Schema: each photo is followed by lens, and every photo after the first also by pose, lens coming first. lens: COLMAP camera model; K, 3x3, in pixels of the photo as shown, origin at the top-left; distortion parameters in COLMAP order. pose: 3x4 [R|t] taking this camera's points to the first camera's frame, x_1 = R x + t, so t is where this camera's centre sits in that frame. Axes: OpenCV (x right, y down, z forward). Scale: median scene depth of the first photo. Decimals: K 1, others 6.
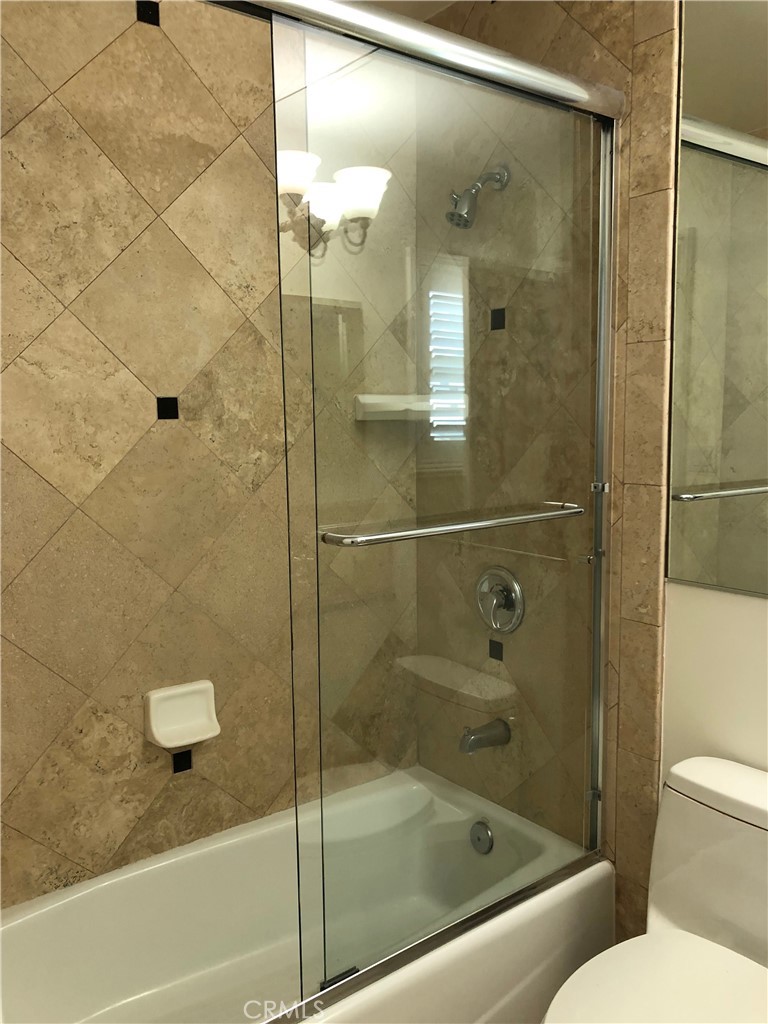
lens RADIAL K [[849.7, 0, 400.0], [0, 849.7, 503.3], [0, 0, 1]] dist [0.027312, -0.012765]
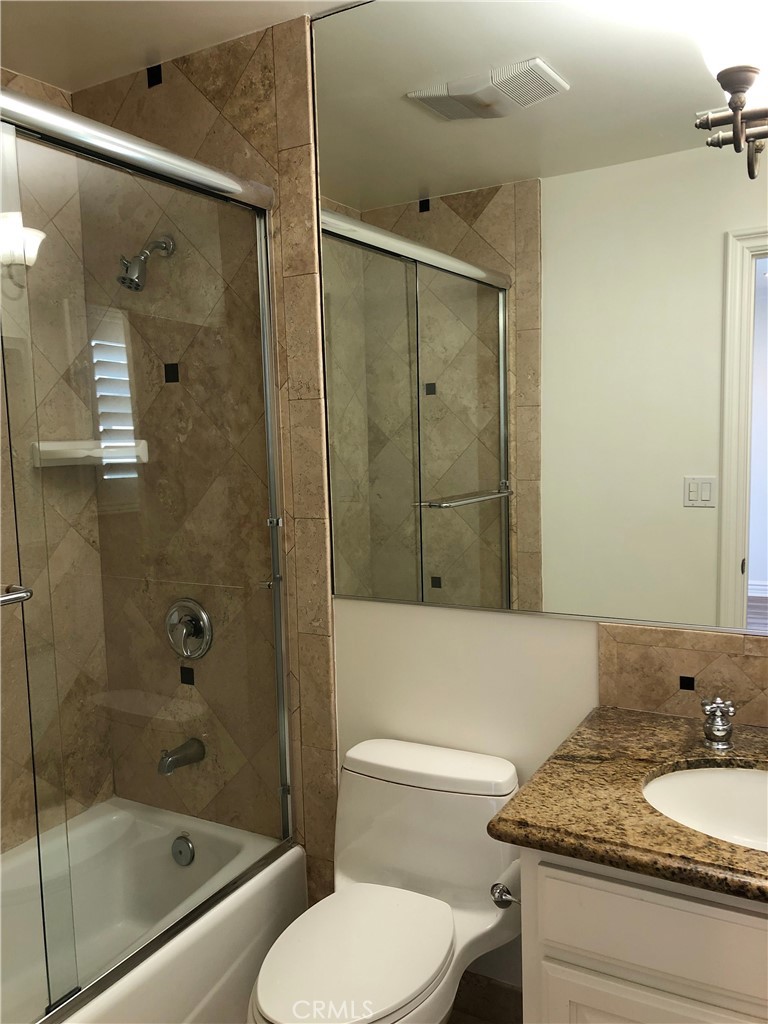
lens RADIAL K [[849.7, 0, 381.9], [0, 849.7, 513.4], [0, 0, 1]] dist [0.027312, -0.012765]
pose [[0.929620, -0.055931, 0.364251, -0.044245], [0.062225, 0.998047, -0.005556, -0.013310], [-0.363228, 0.027831, 0.931284, -0.117639]]
